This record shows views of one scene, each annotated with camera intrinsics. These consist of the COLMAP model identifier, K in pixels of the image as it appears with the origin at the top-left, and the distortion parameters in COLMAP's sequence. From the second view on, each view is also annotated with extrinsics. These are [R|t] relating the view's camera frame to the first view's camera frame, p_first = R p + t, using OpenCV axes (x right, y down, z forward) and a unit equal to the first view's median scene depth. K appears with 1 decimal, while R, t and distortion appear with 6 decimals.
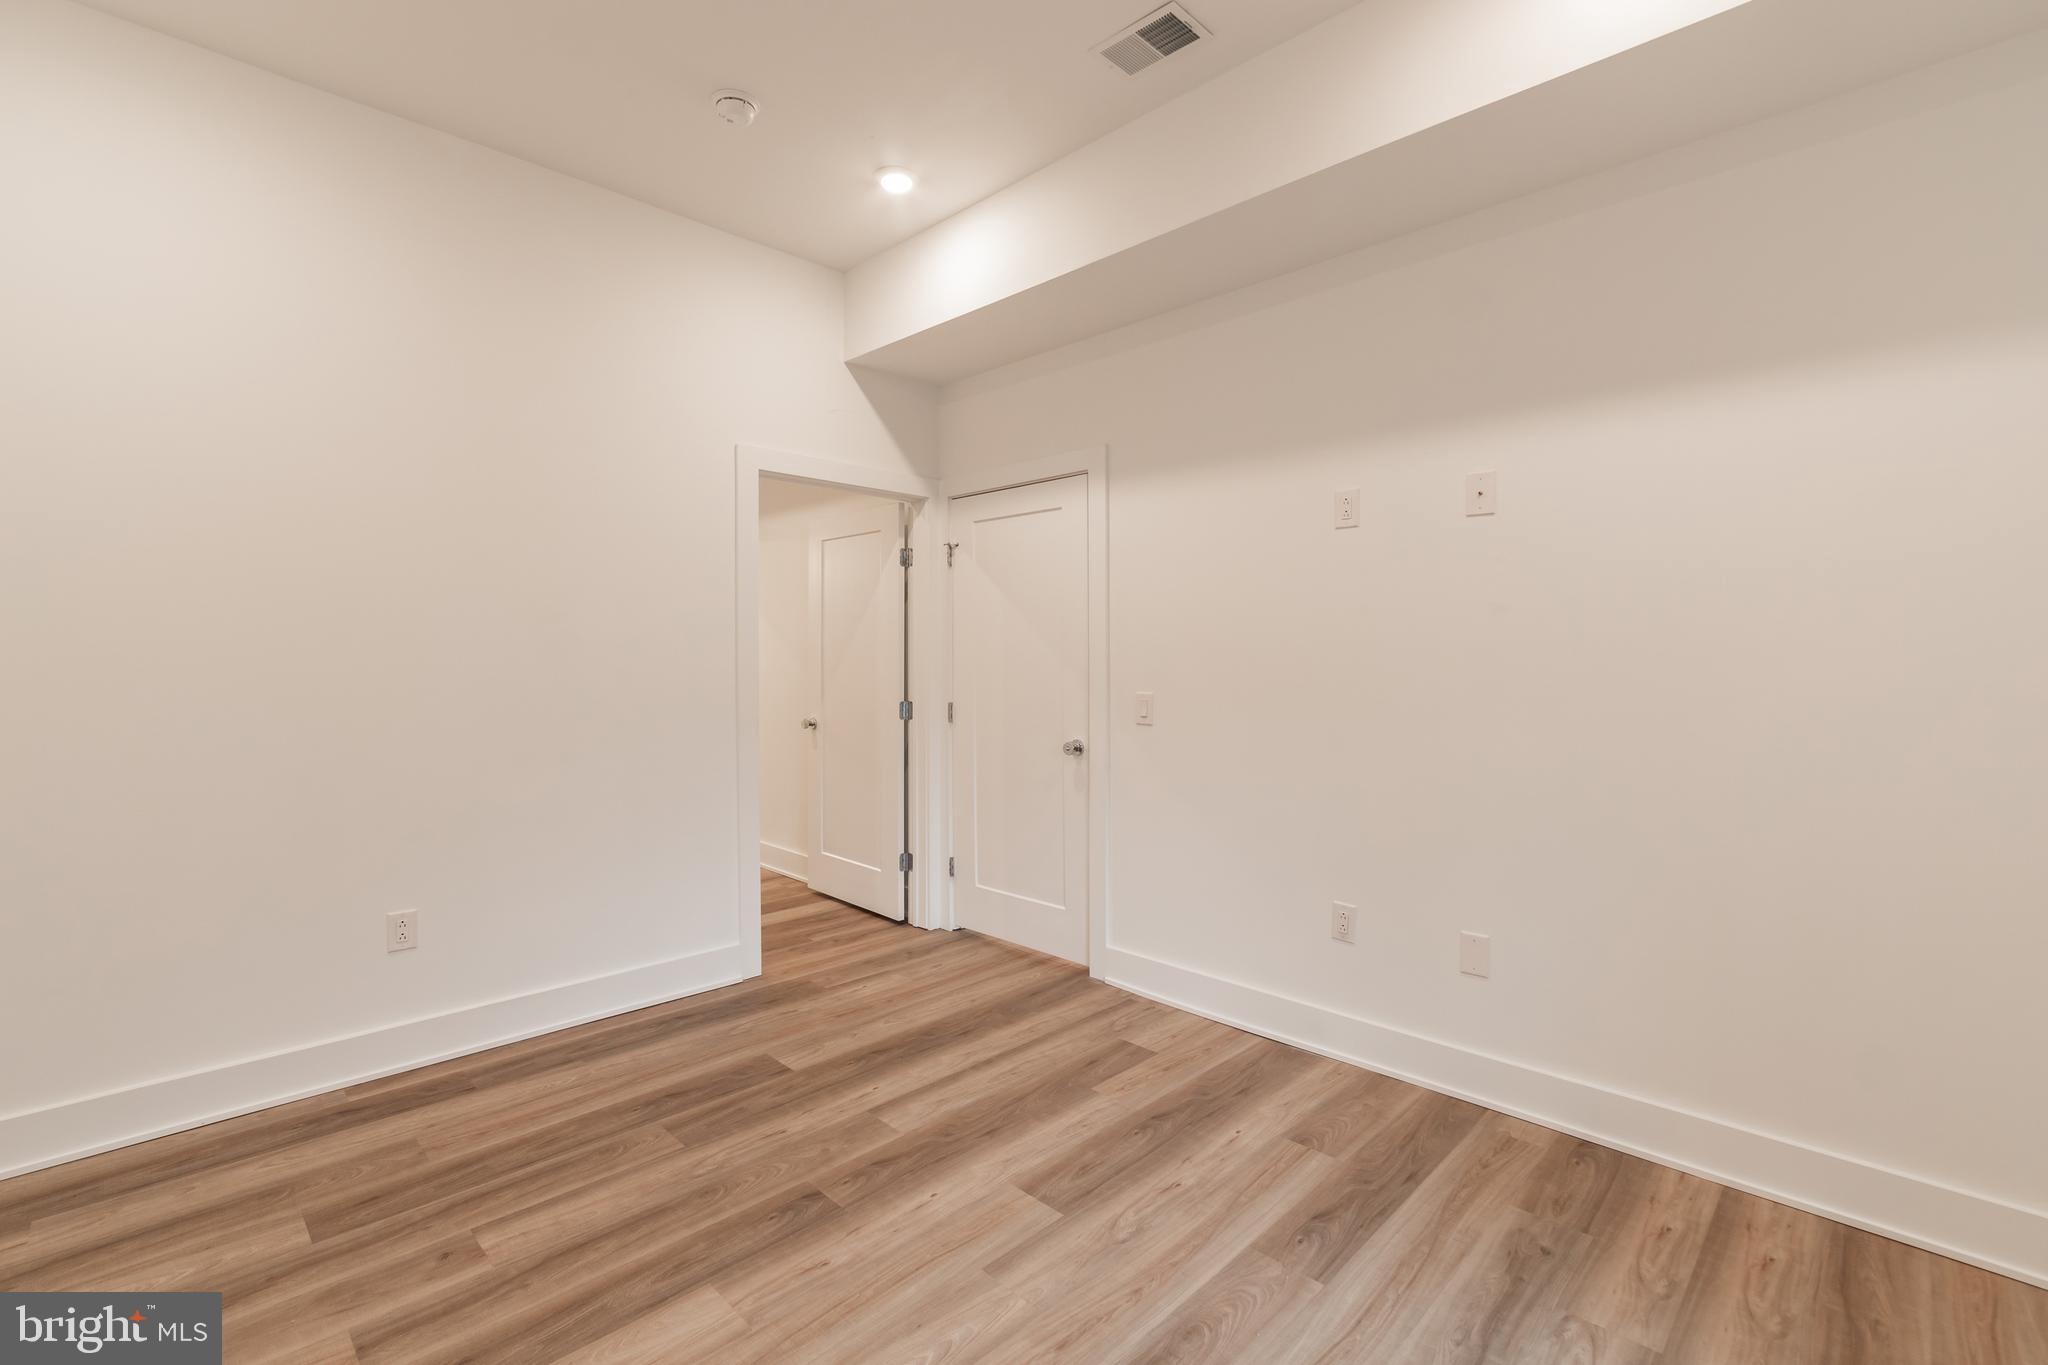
lens RADIAL K [[918.7, 0, 964.9], [0, 918.7, 671.7], [0, 0, 1]] dist [-0.020925, 0.003103]
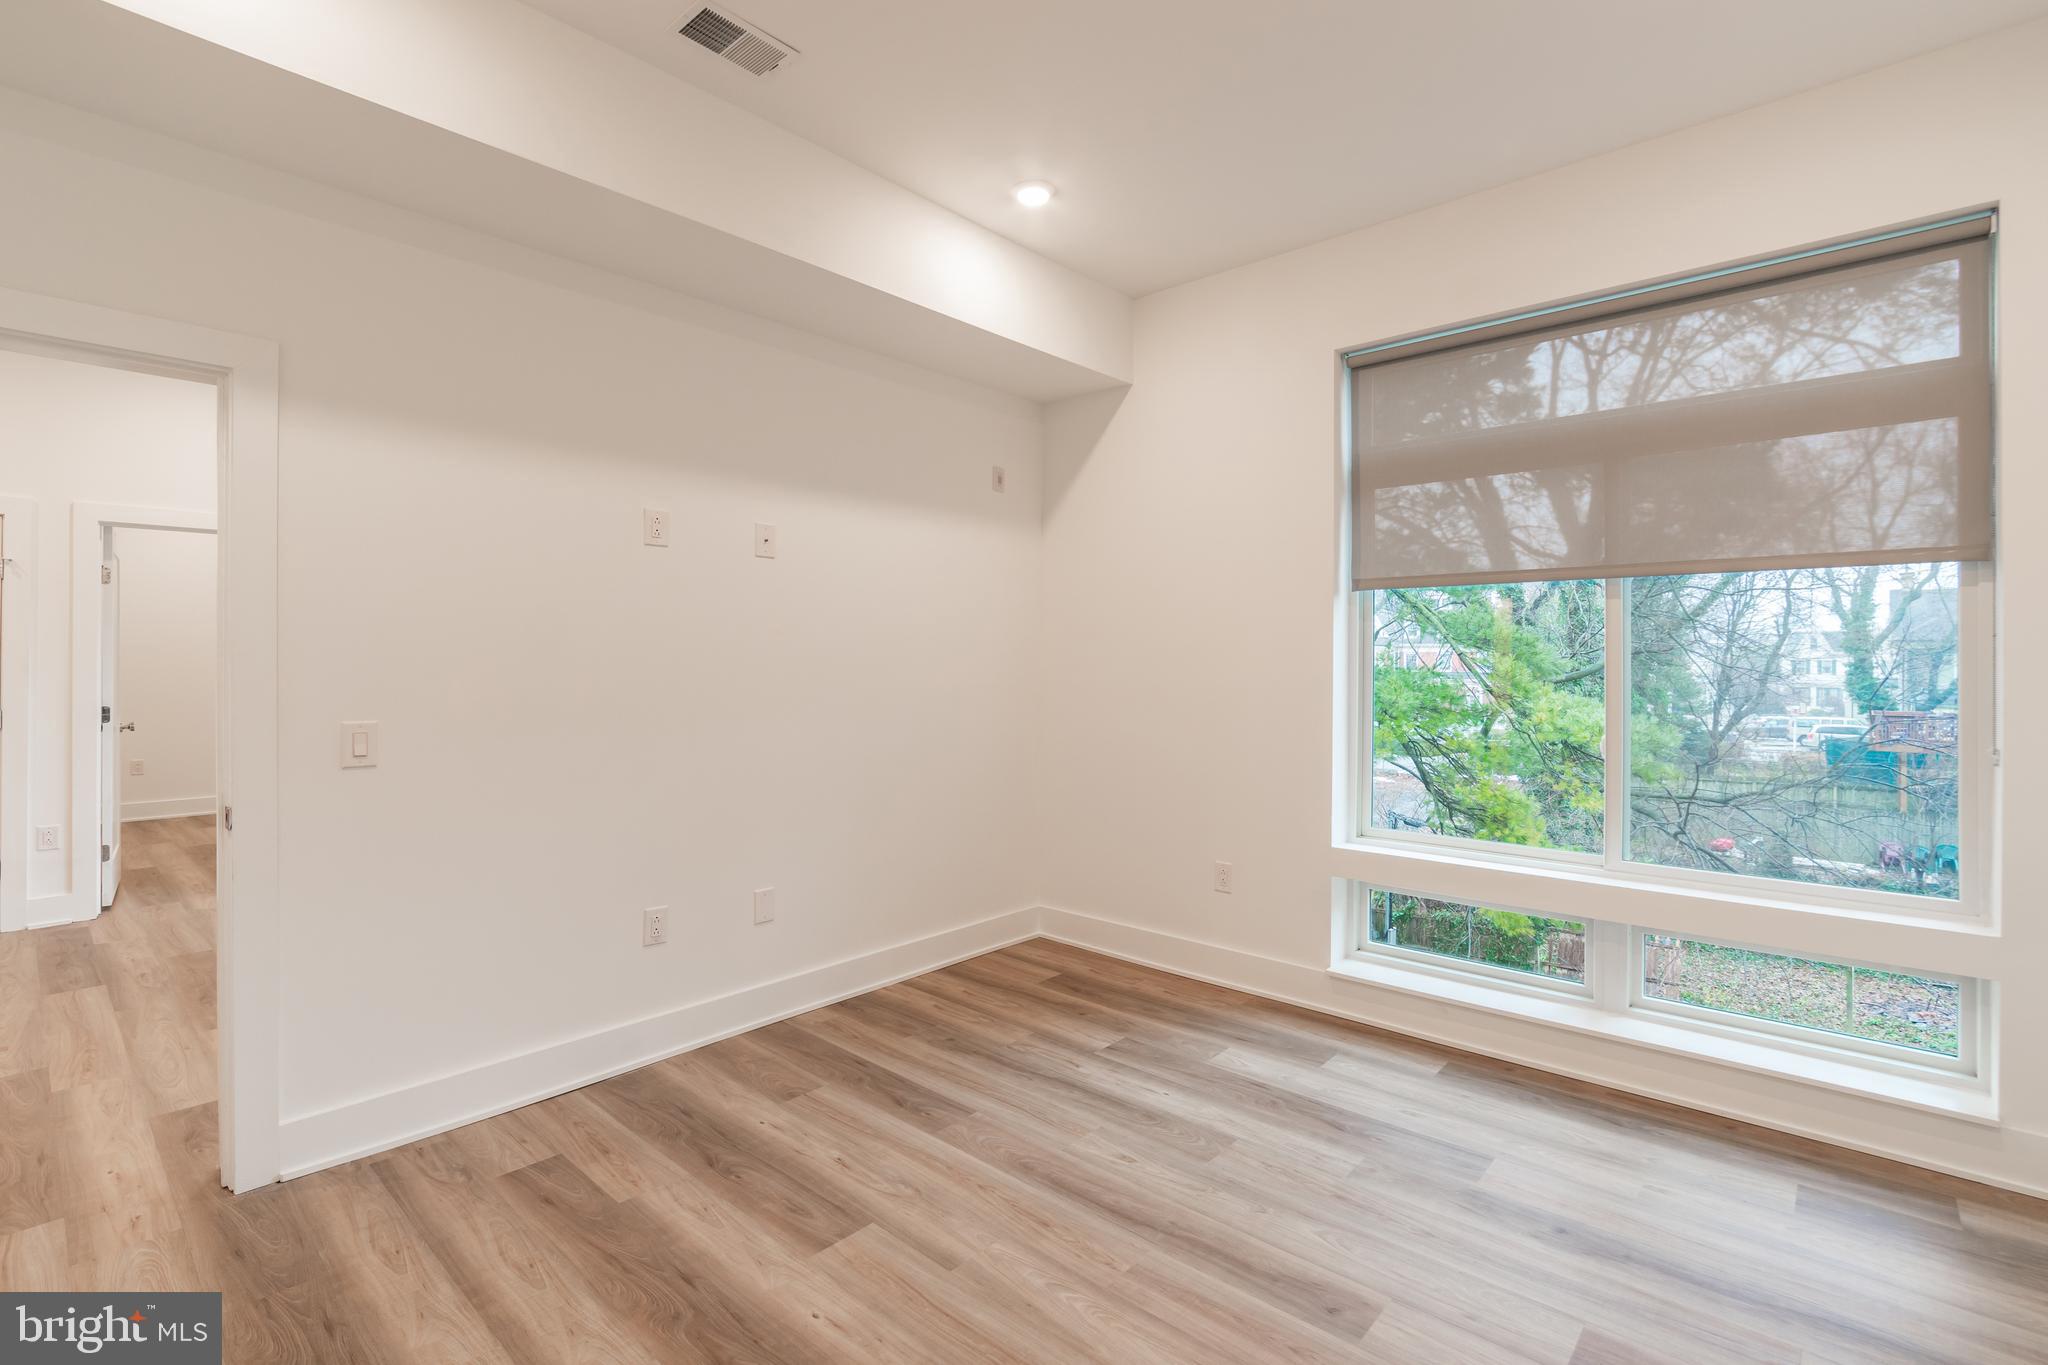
lens RADIAL K [[918.7, 0, 1098.0], [0, 918.7, 663.3], [0, 0, 1]] dist [-0.020925, 0.003103]
pose [[-0.129455, -0.002193, 0.991583, -0.862262], [0.015032, 0.999878, 0.004174, -0.026167], [-0.991471, 0.015446, -0.129406, 0.809917]]
